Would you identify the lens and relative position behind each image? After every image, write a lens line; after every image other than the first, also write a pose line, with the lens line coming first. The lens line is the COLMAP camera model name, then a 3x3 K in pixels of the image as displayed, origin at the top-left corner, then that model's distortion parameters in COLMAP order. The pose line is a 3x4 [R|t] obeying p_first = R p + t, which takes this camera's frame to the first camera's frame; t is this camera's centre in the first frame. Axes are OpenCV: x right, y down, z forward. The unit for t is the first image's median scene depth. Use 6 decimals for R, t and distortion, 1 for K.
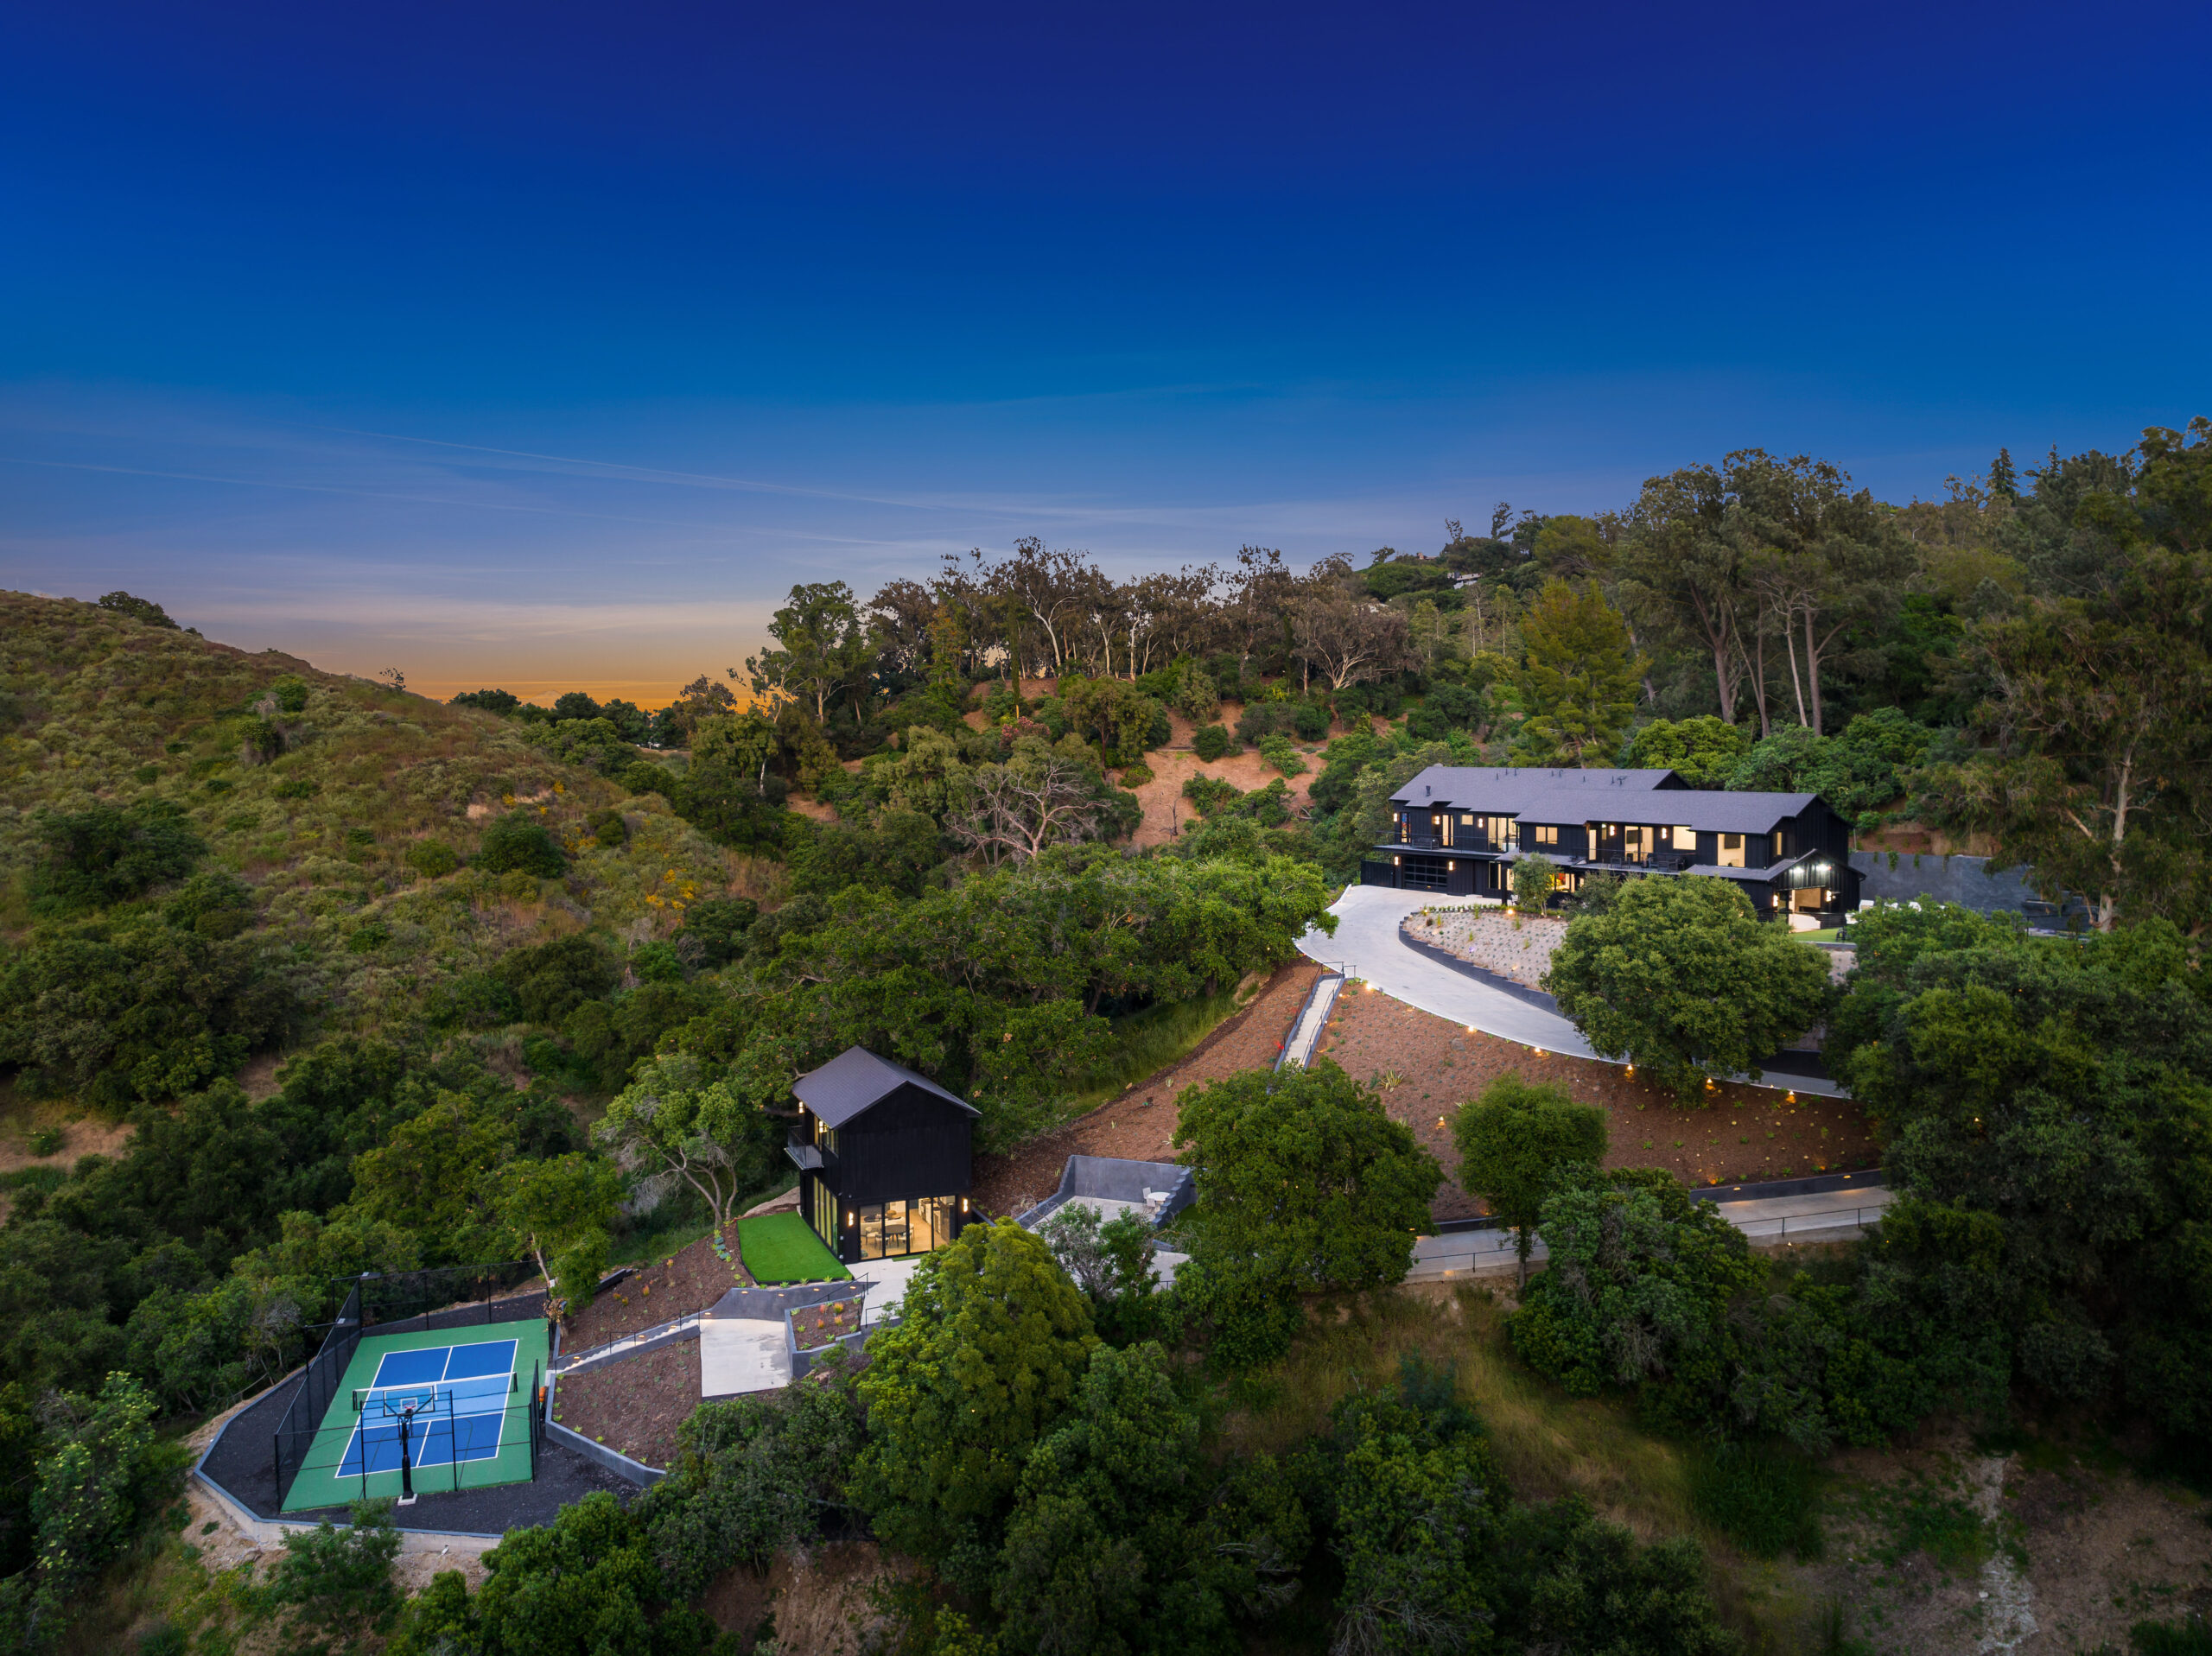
lens RADIAL K [[1555.0, 0, 1104.8], [0, 1555.0, 824.4], [0, 0, 1]] dist [-0.036915, 0.003178]
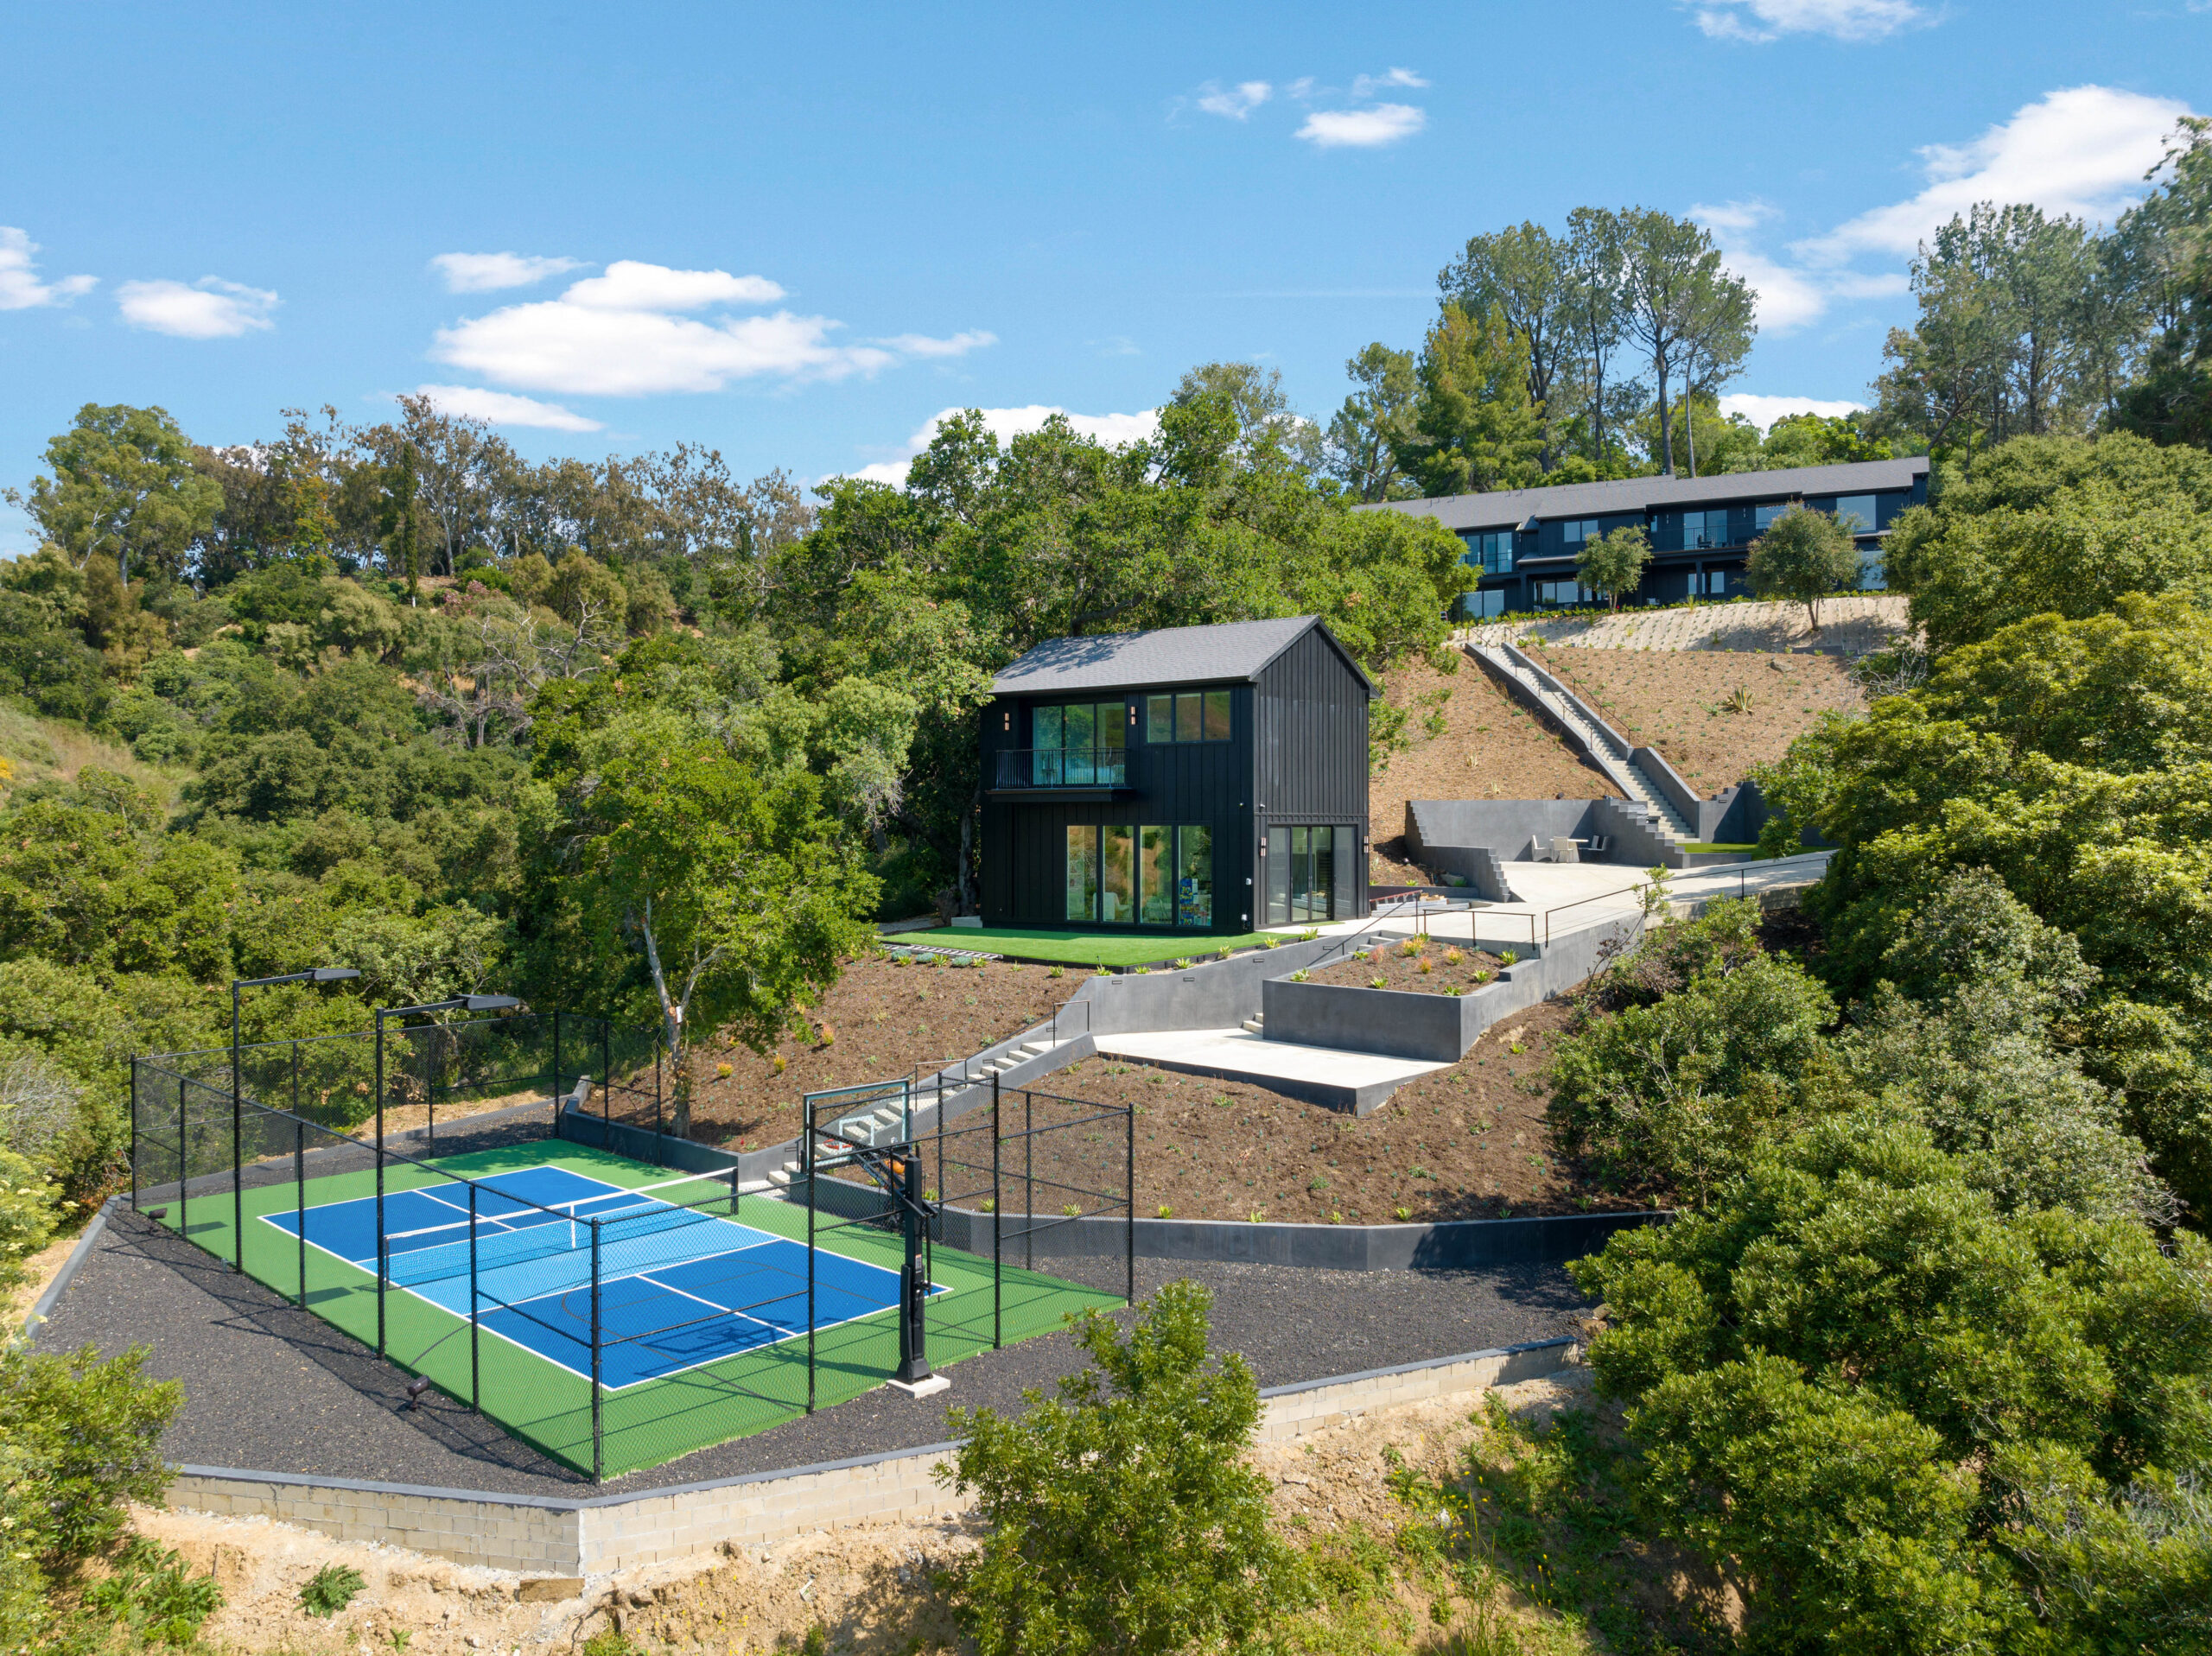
lens RADIAL K [[1555.0, 0, 1104.8], [0, 1555.0, 824.4], [0, 0, 1]] dist [-0.036915, 0.003178]
pose [[0.862370, 0.006667, 0.506234, -0.316766], [0.019938, 0.998690, -0.047118, 0.173527], [-0.505885, 0.050727, 0.861108, 0.349693]]
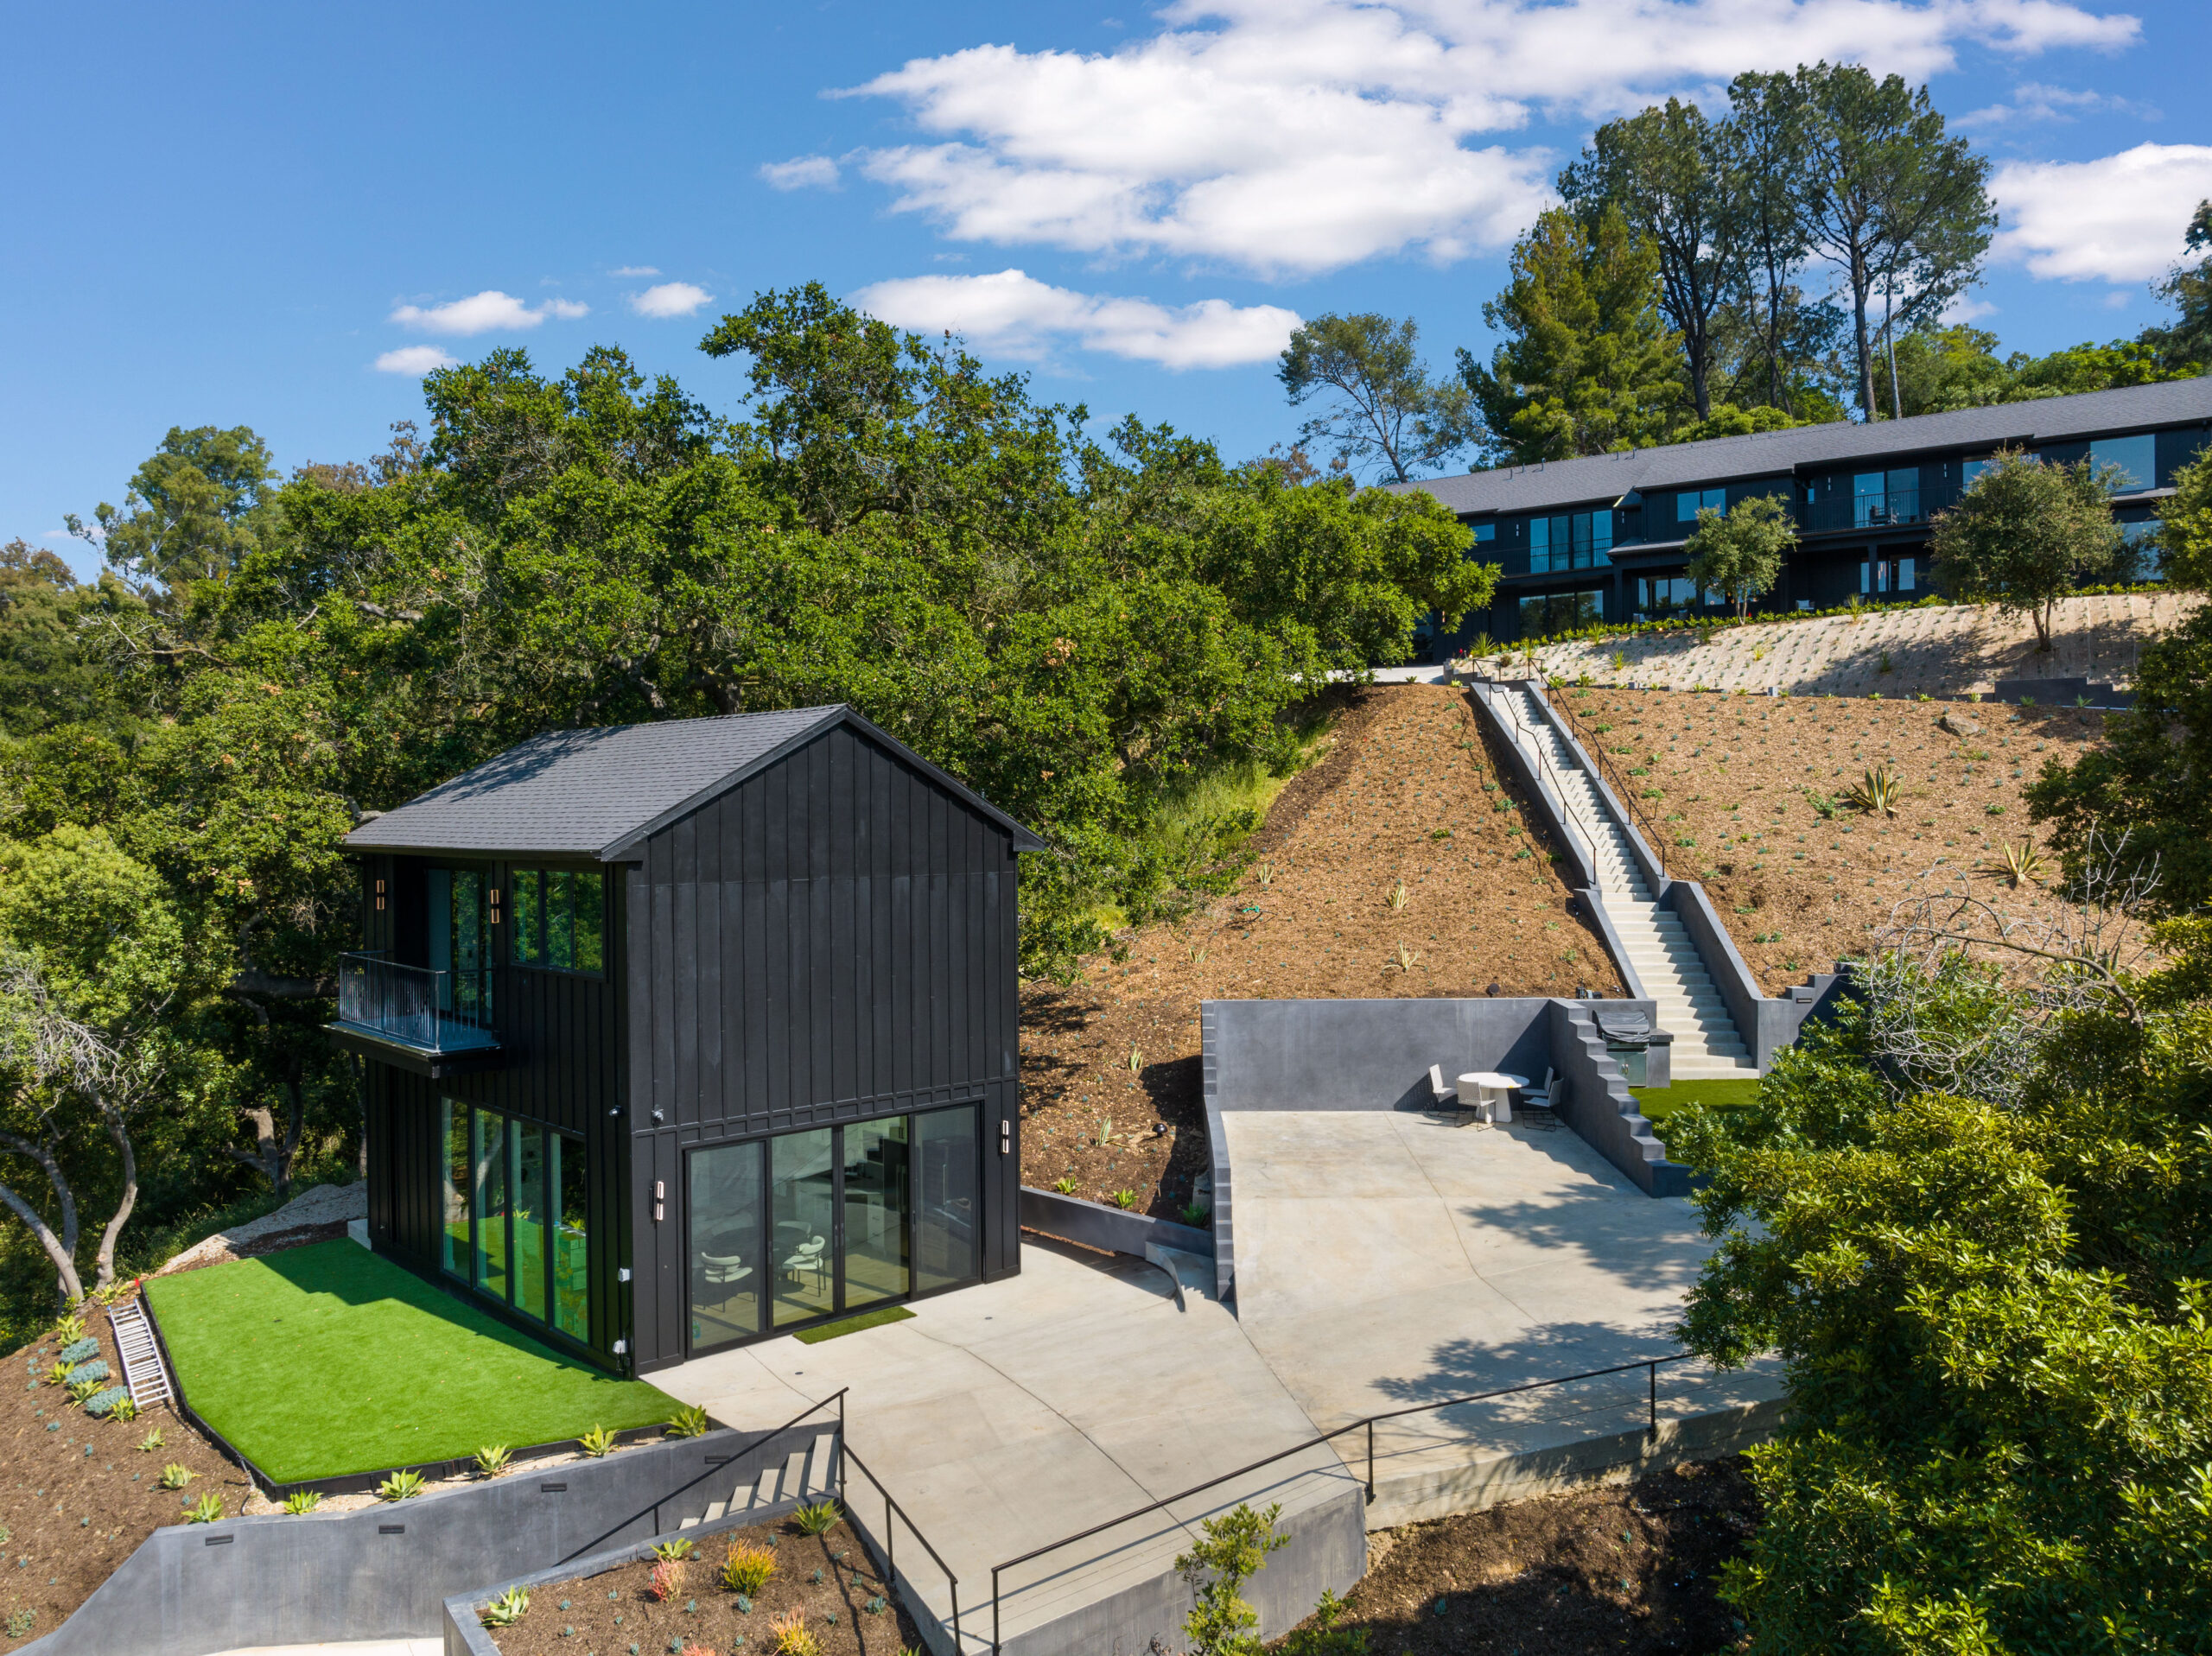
lens RADIAL K [[1560.0, 0, 1106.0], [0, 1560.0, 828.0], [0, 0, 1]] dist [-0.065404, 0.043104]
pose [[0.932722, 0.000107, 0.360597, -0.120270], [0.015900, 0.999015, -0.041424, 0.129394], [-0.360246, 0.044370, 0.931802, 0.460218]]
